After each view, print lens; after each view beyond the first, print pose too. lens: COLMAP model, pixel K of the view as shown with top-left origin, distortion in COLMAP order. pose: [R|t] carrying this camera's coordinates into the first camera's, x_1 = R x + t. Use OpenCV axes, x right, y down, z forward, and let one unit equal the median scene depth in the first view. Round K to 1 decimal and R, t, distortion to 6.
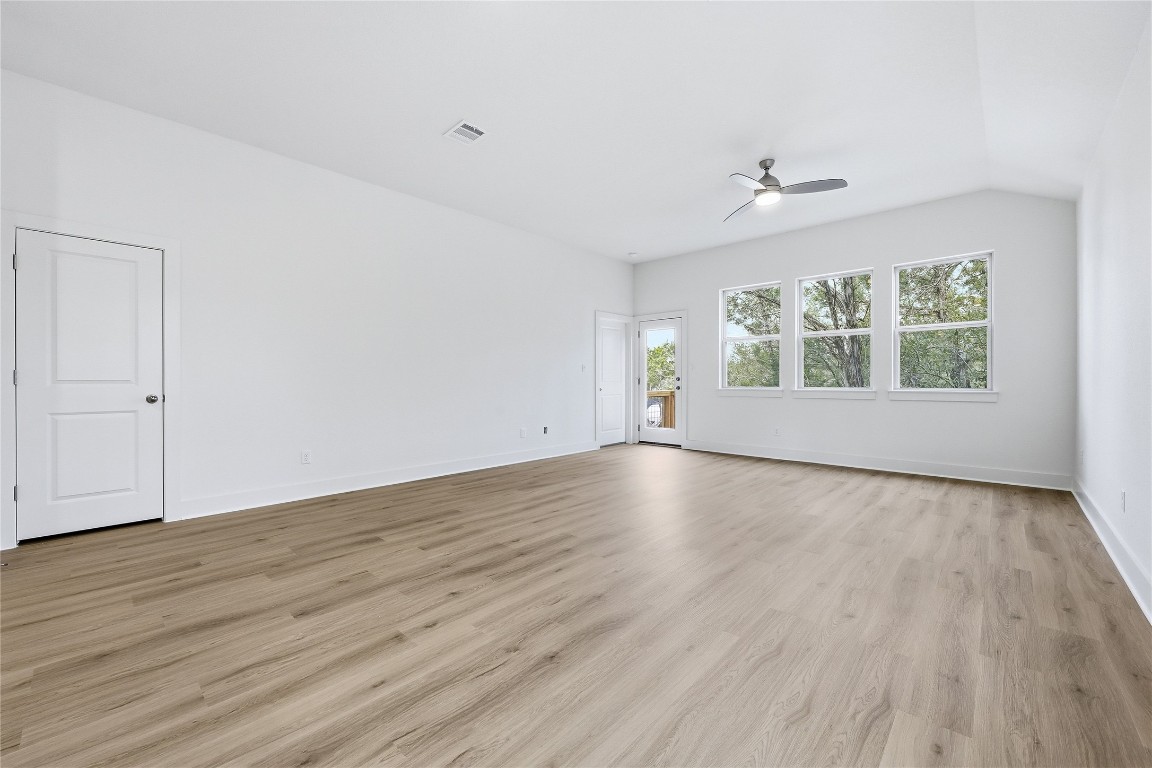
lens RADIAL K [[462.3, 0, 580.1], [0, 462.3, 377.7], [0, 0, 1]] dist [-0.000460, 0.000190]
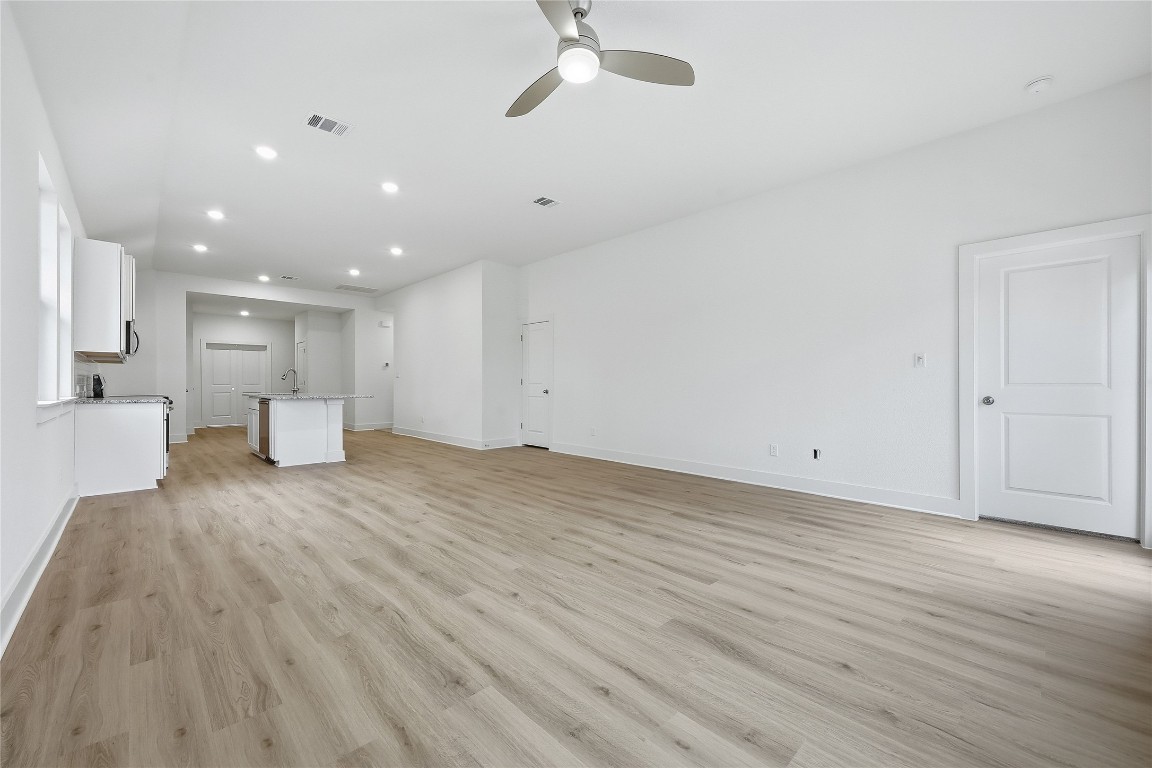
lens RADIAL K [[462.3, 0, 583.8], [0, 462.3, 387.5], [0, 0, 1]] dist [-0.000460, 0.000190]
pose [[-0.056527, 0.008468, -0.998365, 1.728398], [0.009134, 0.999927, 0.007964, 0.008242], [0.998359, -0.008668, -0.056600, 1.830688]]
